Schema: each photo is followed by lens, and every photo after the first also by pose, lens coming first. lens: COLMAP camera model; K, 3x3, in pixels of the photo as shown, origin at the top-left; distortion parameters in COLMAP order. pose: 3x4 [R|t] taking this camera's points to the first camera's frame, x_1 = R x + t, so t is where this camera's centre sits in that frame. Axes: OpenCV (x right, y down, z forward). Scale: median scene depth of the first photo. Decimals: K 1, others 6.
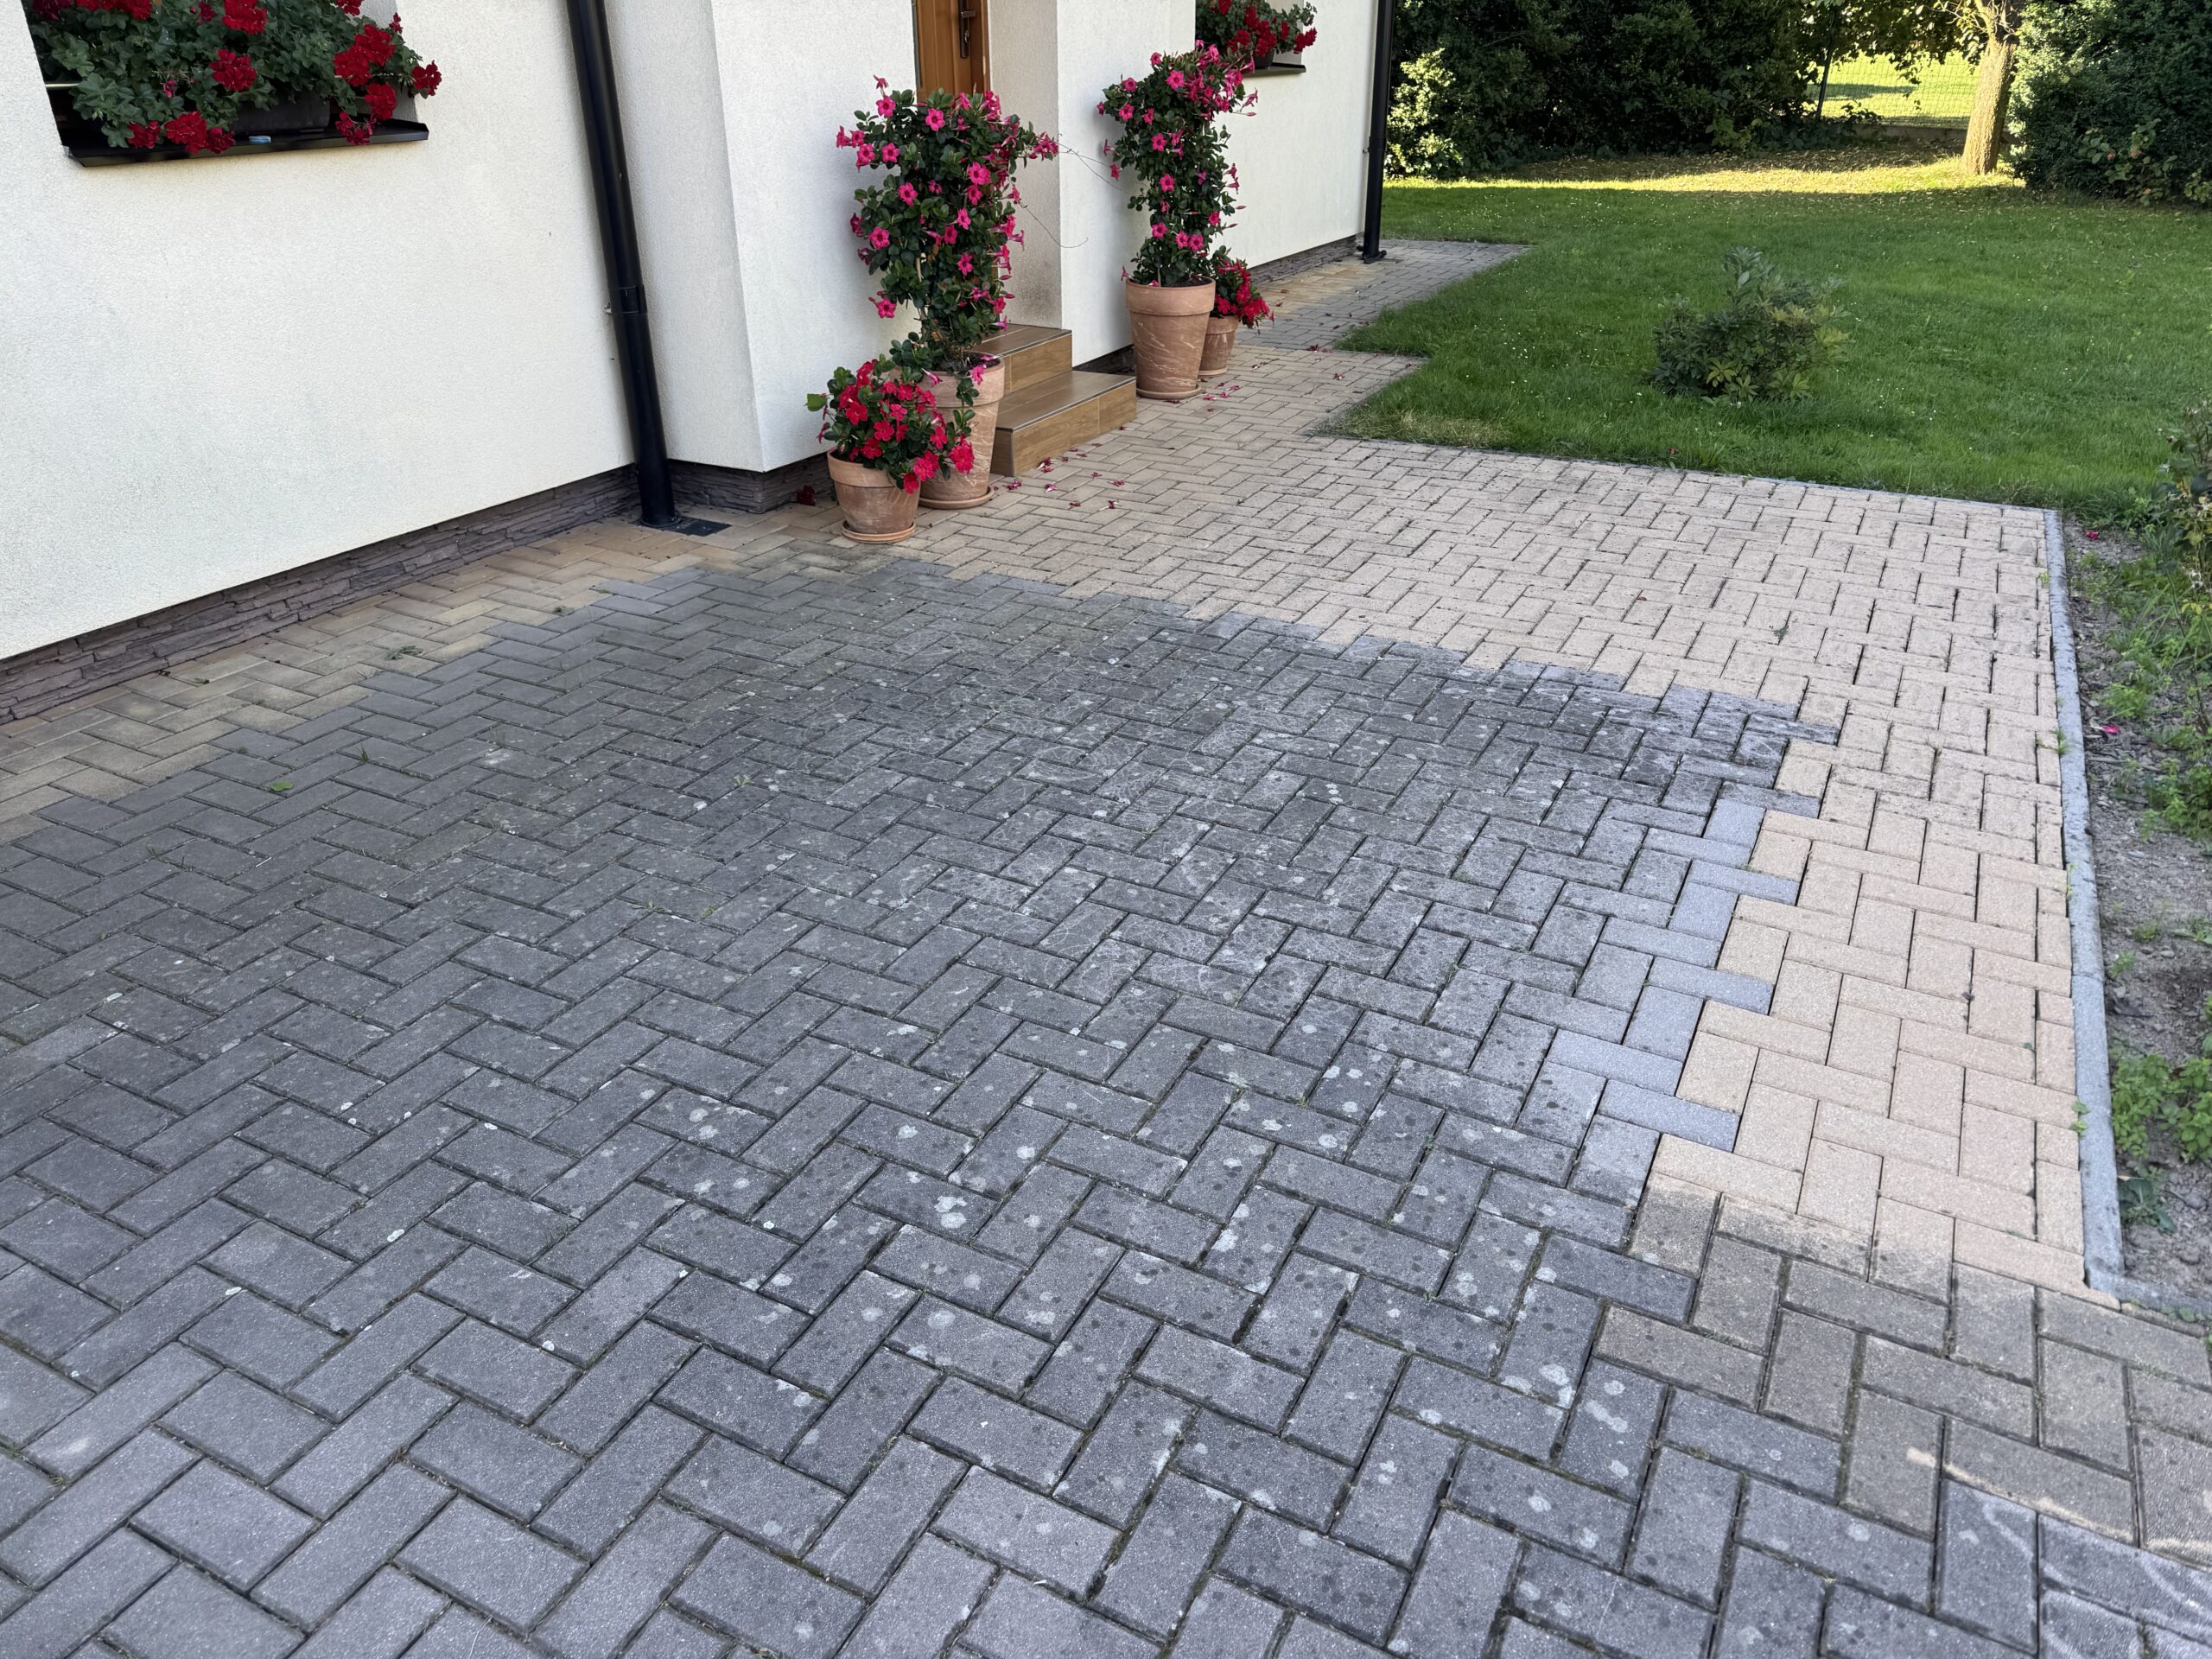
lens RADIAL K [[1538.9, 0, 1106.0], [0, 1538.9, 829.5], [0, 0, 1]] dist [-0.002102, -0.002378]
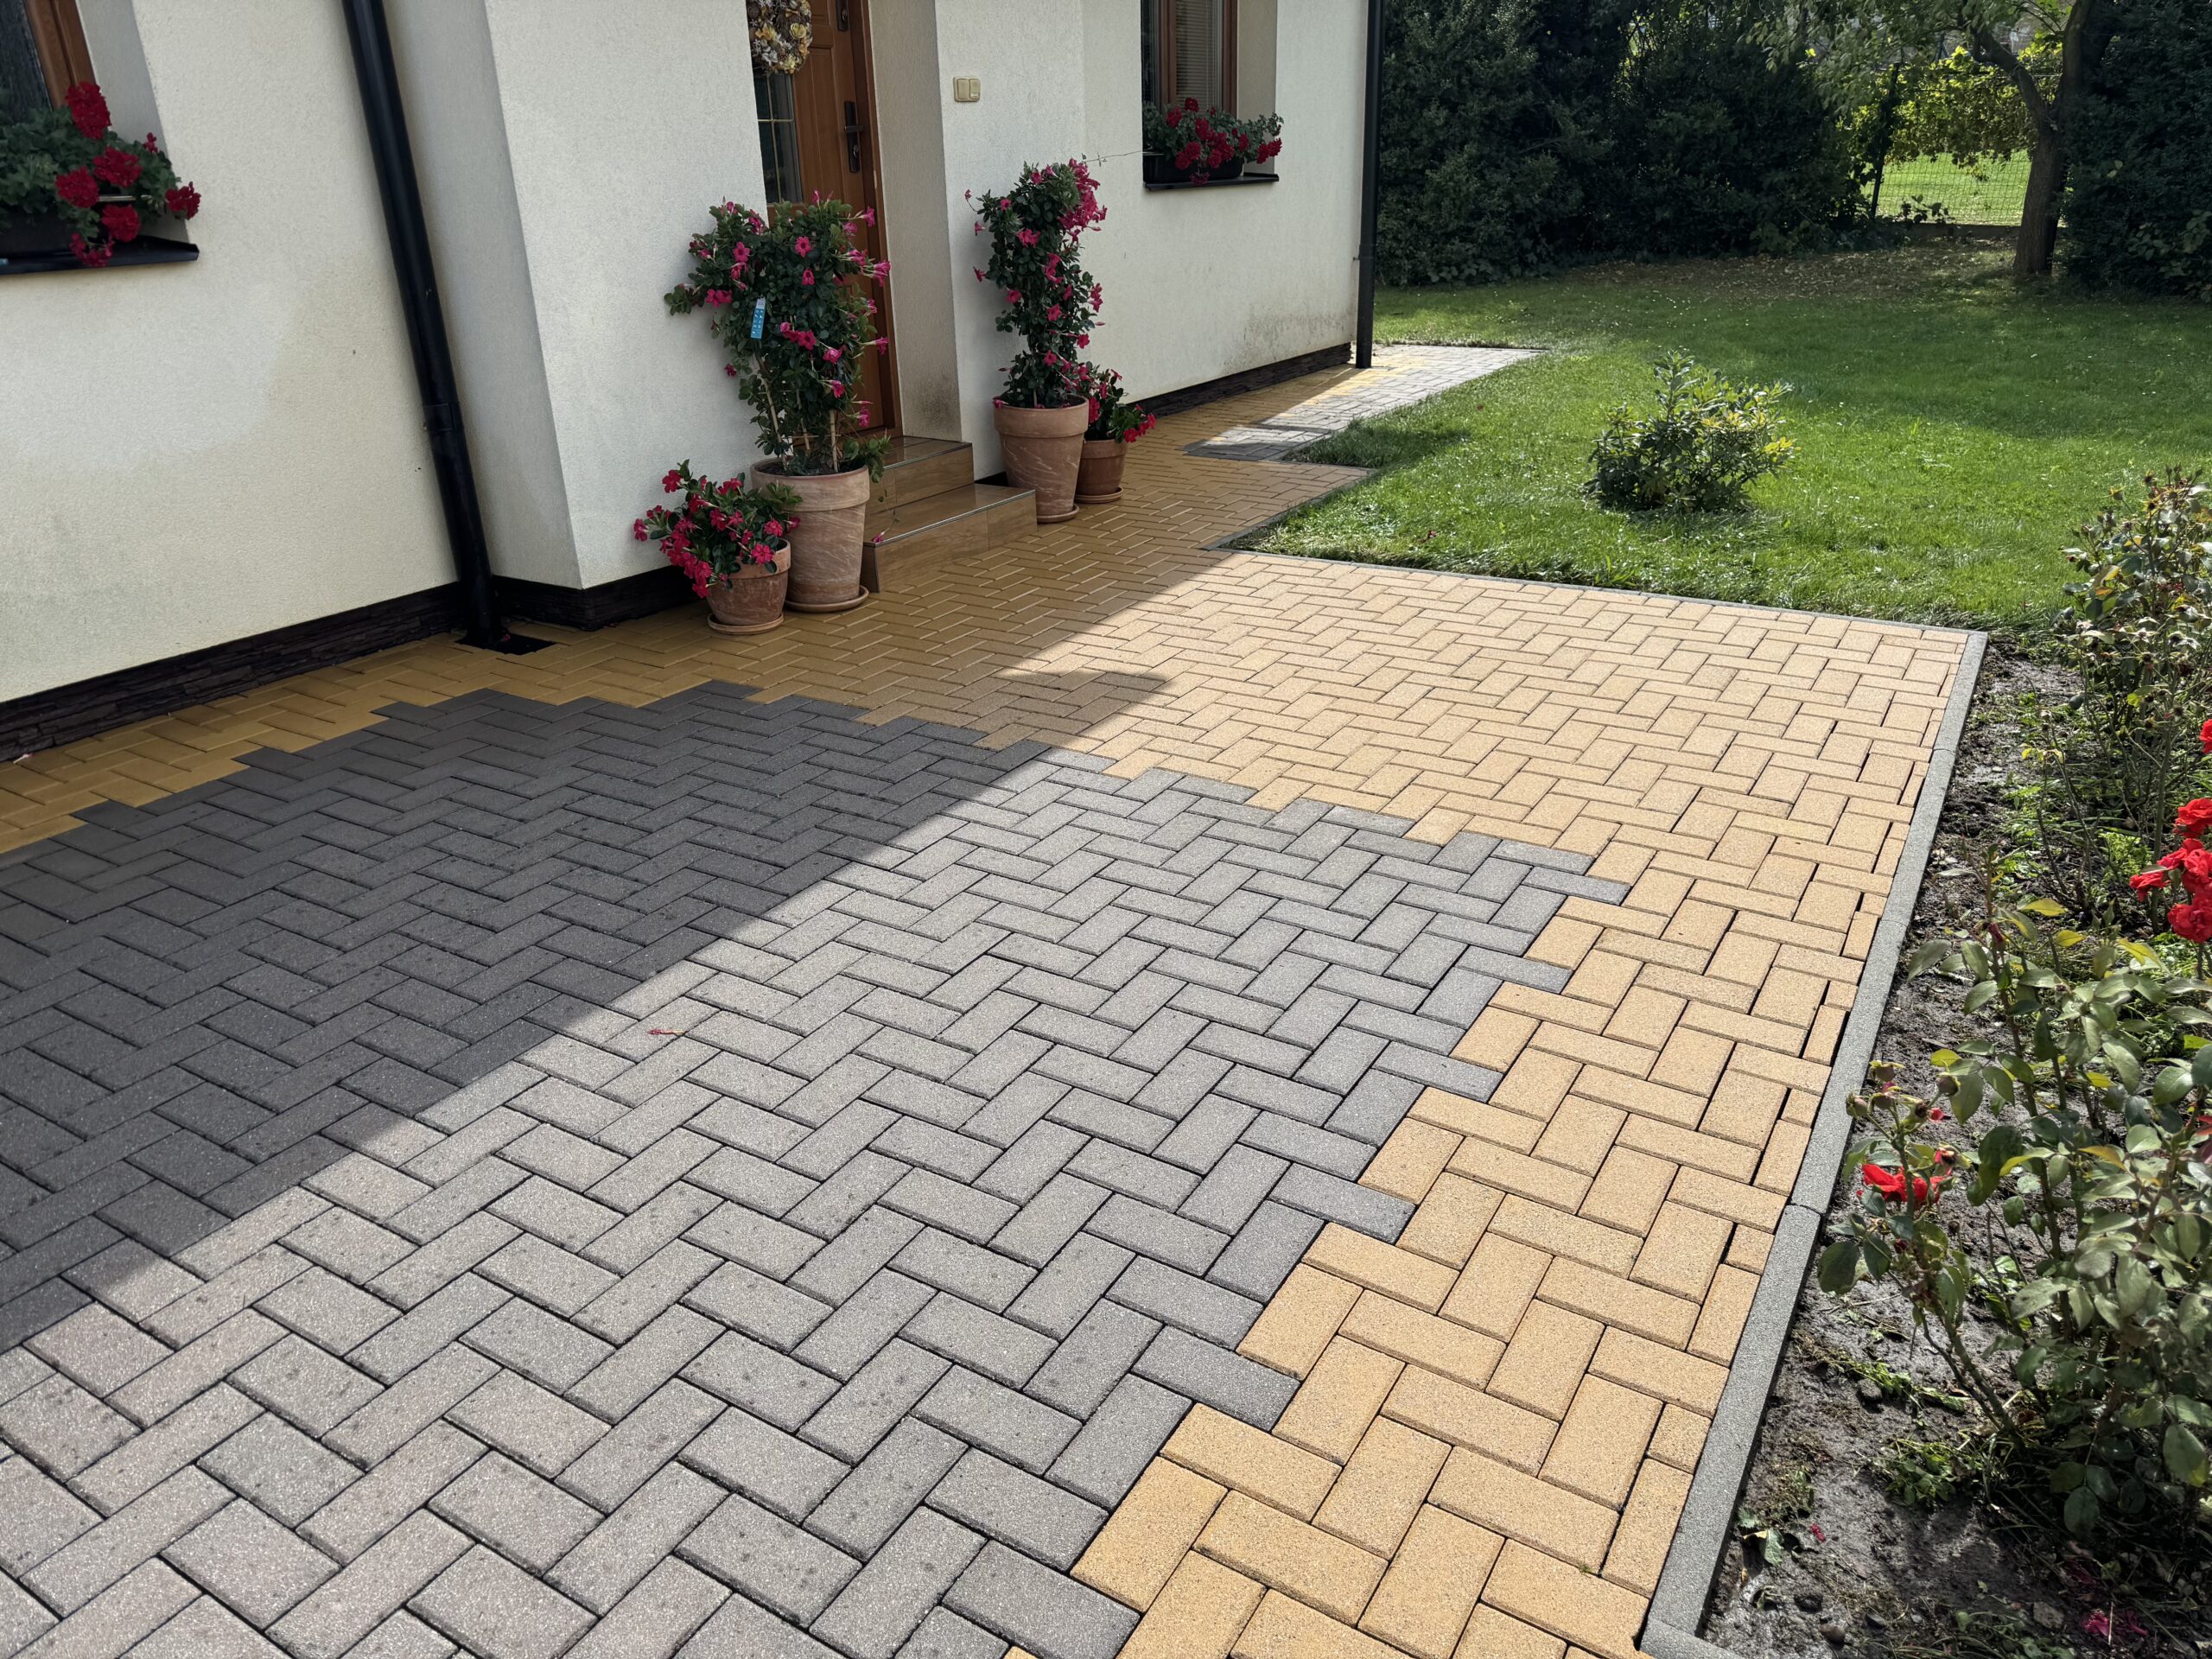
lens RADIAL K [[1547.4, 0, 1106.0], [0, 1547.4, 829.5], [0, 0, 1]] dist [-0.001421, -0.005664]
pose [[0.996705, 0.012114, -0.080203, 0.176813], [-0.017491, 0.997621, -0.066676, -0.023777], [0.079205, 0.067859, 0.994546, 0.069764]]
